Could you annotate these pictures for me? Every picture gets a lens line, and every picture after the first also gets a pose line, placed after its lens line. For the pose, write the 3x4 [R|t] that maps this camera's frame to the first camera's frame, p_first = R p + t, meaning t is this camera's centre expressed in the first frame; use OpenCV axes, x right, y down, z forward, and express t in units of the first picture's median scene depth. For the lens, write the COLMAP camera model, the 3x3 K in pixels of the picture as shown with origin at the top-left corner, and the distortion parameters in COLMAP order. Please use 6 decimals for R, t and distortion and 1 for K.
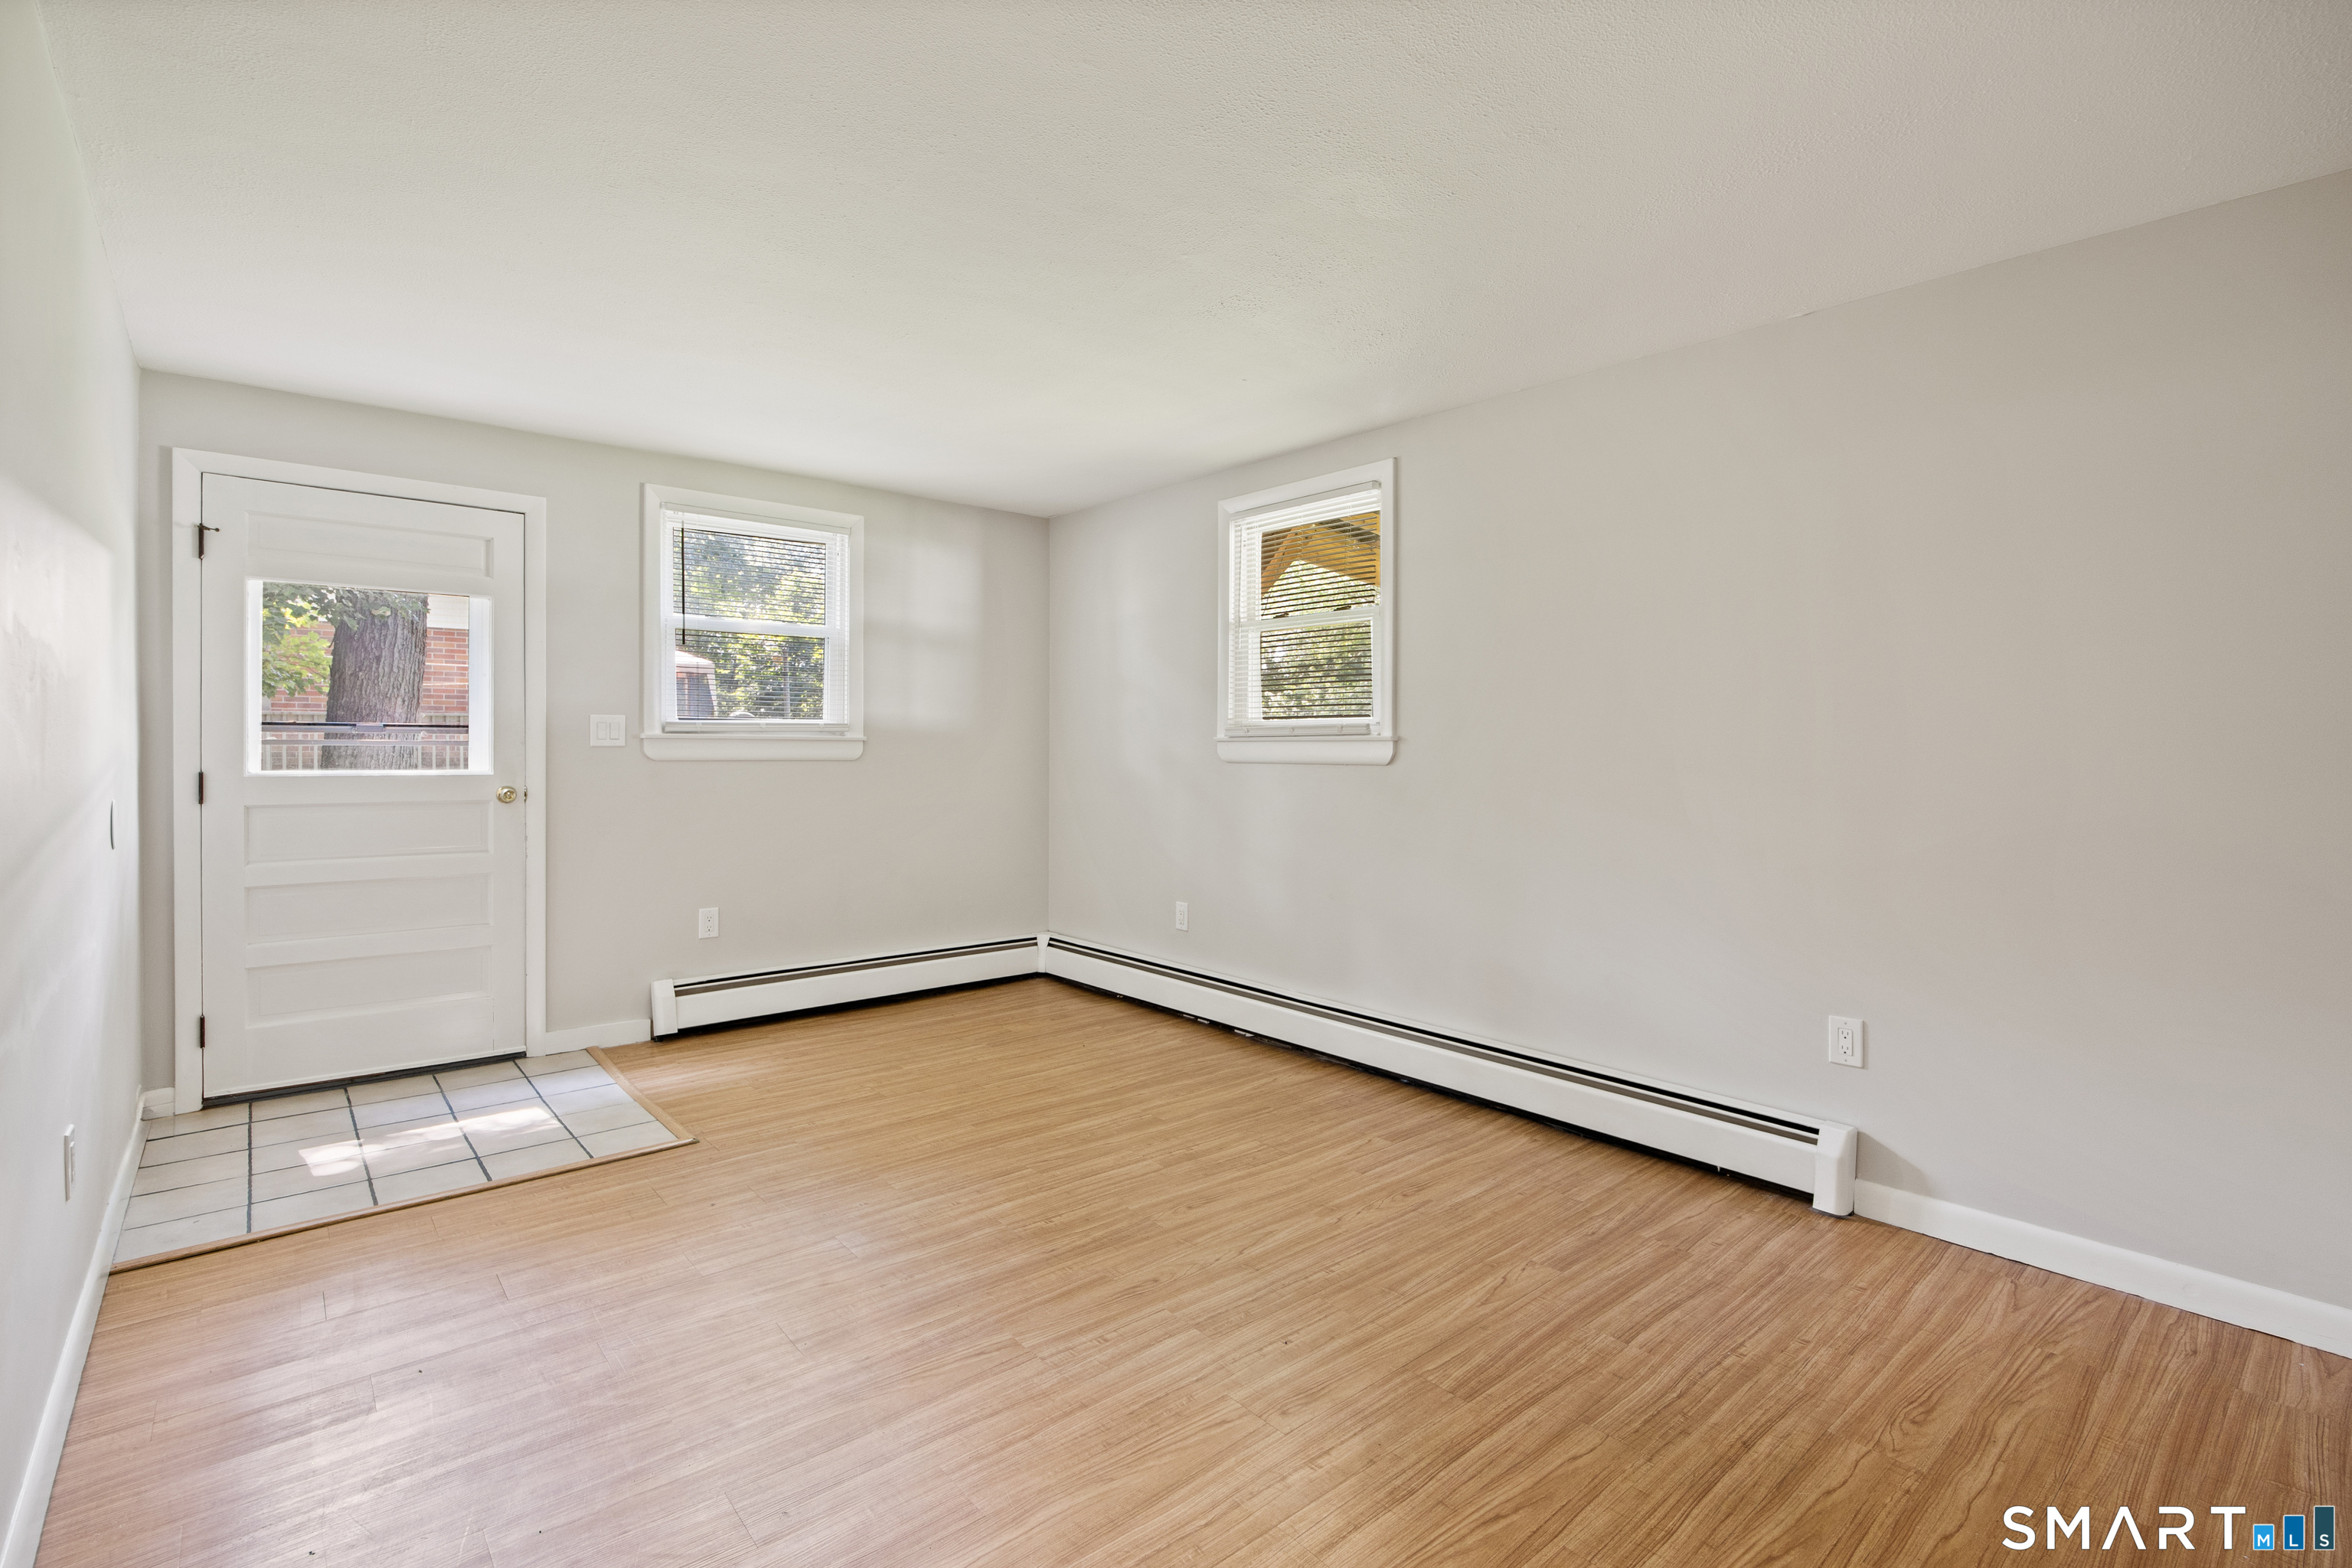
lens RADIAL K [[1085.2, 0, 1172.2], [0, 1085.2, 769.5], [0, 0, 1]] dist [-0.007945, 0.001861]
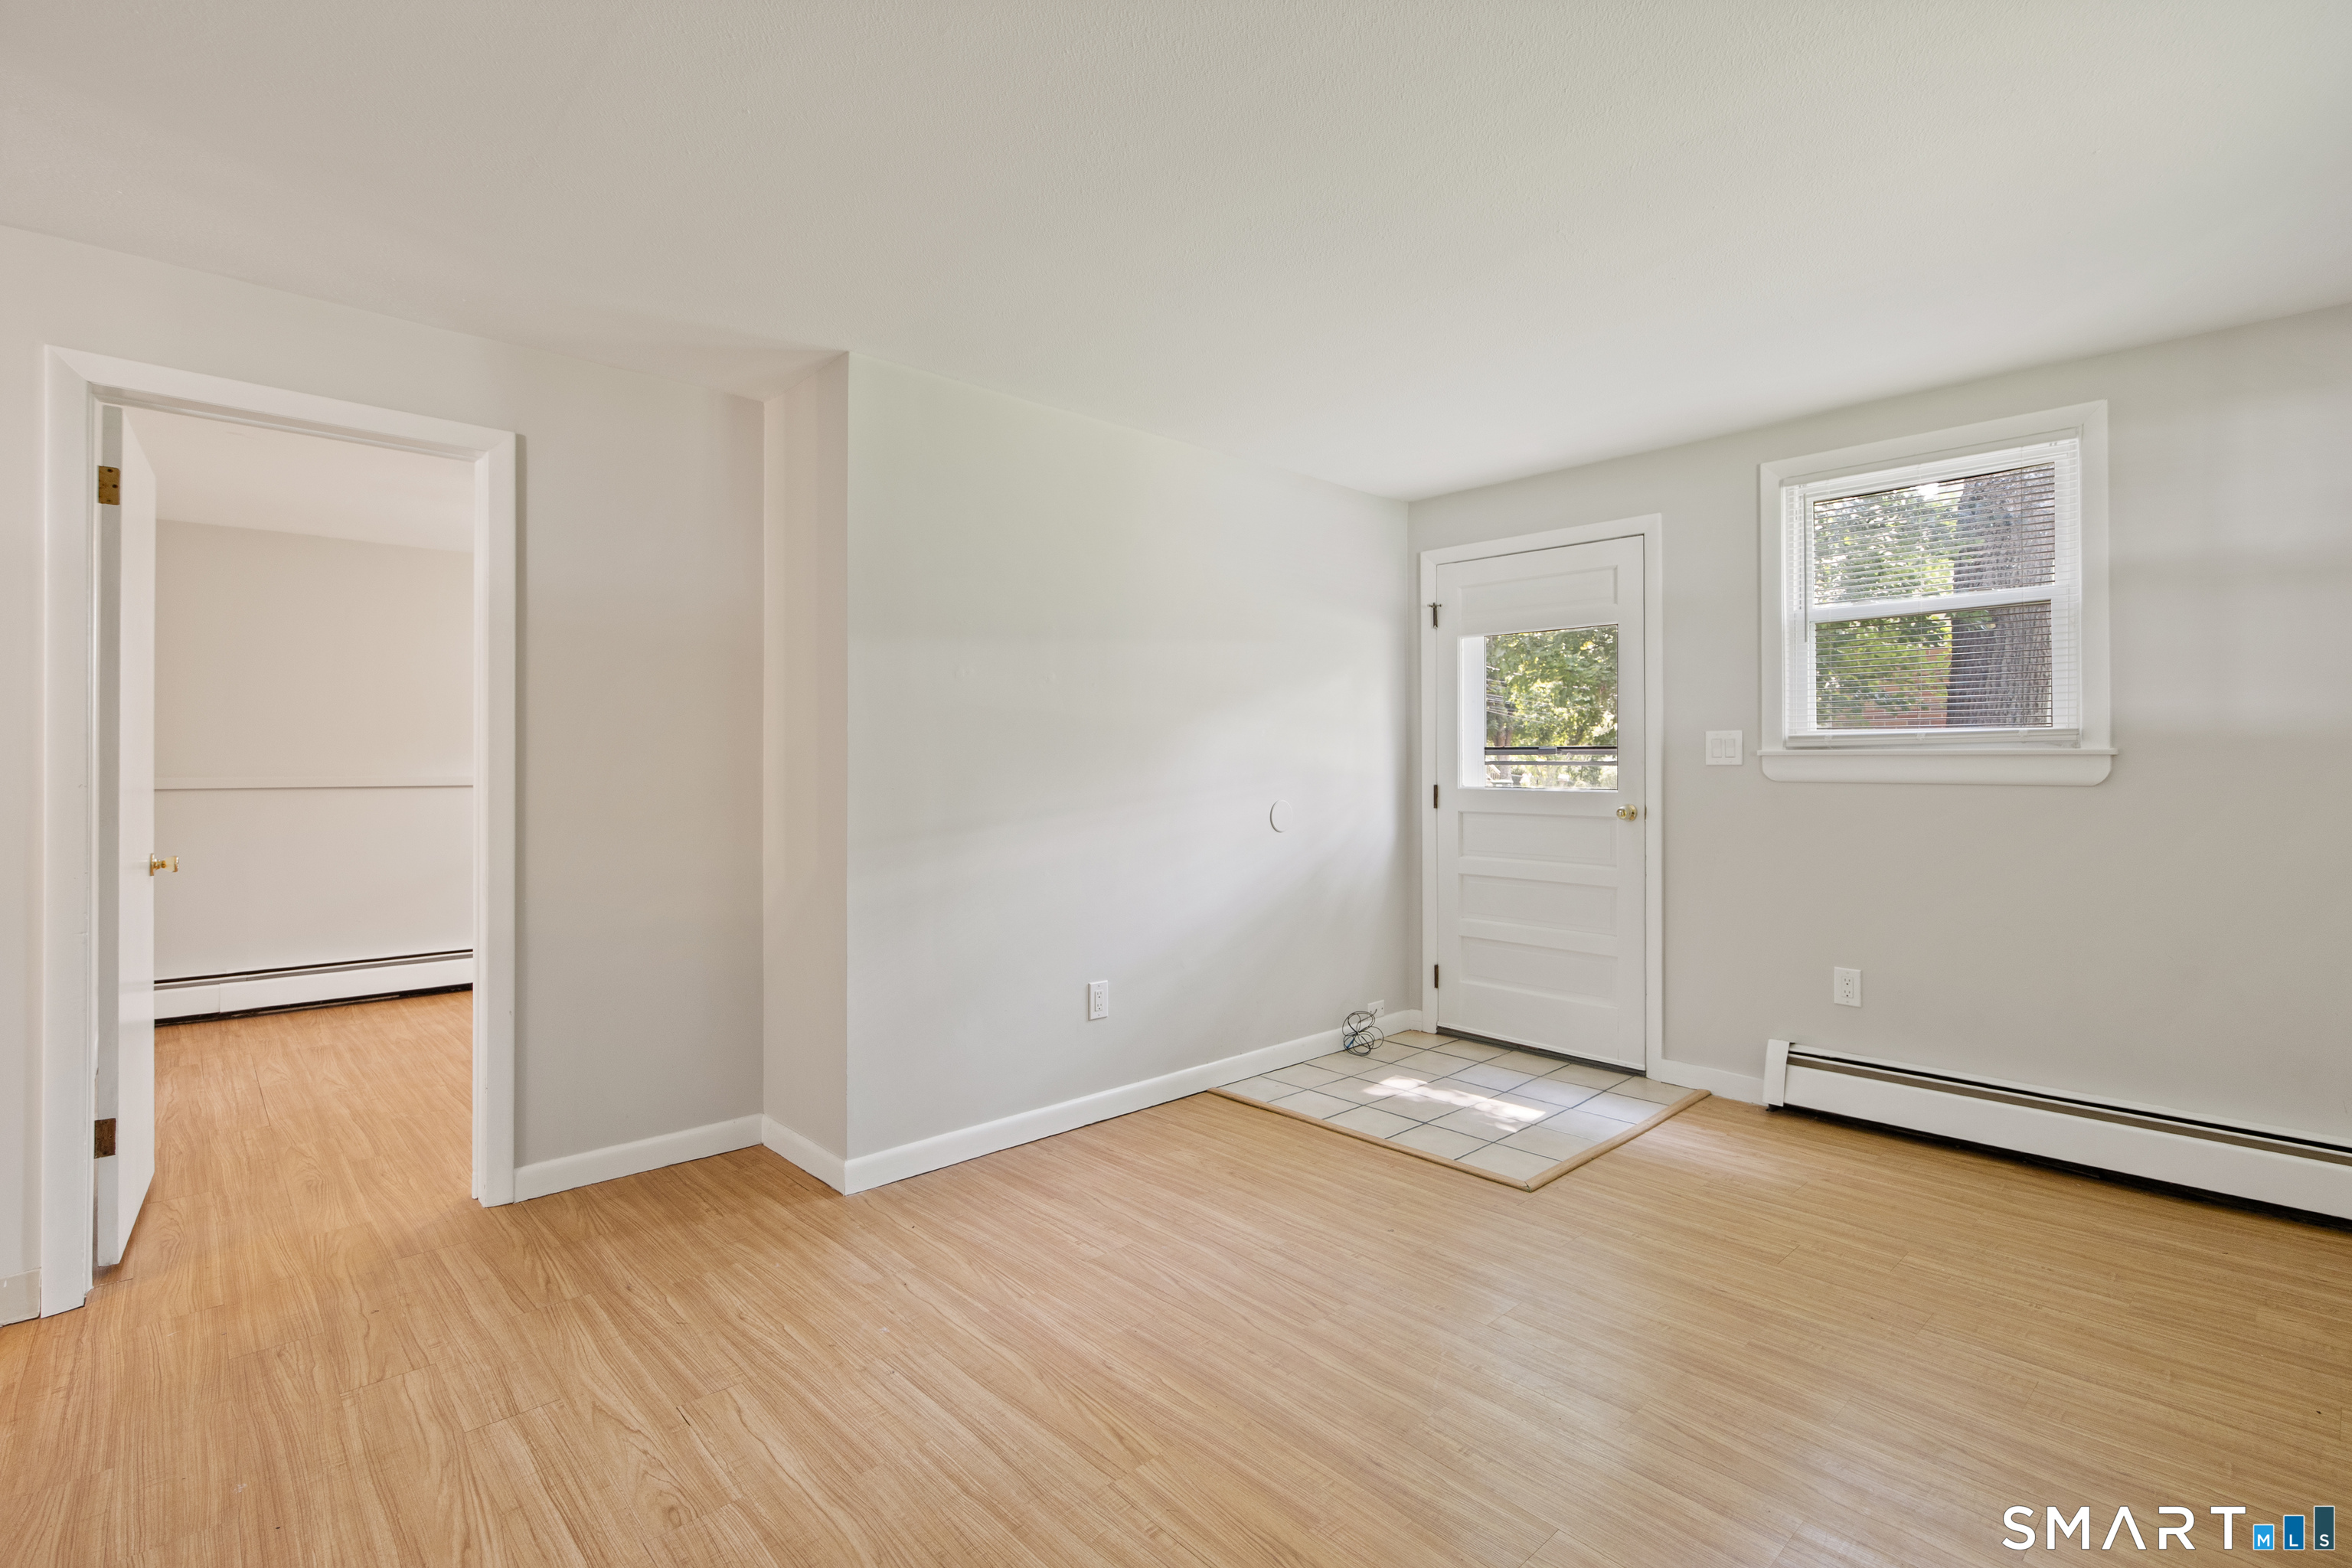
lens RADIAL K [[1085.2, 0, 1191.0], [0, 1085.2, 760.1], [0, 0, 1]] dist [-0.007945, 0.001861]
pose [[0.038546, -0.008882, -0.999217, 0.392196], [-0.020879, 0.999735, -0.009692, -0.007659], [0.999039, 0.021236, 0.038350, 0.547011]]
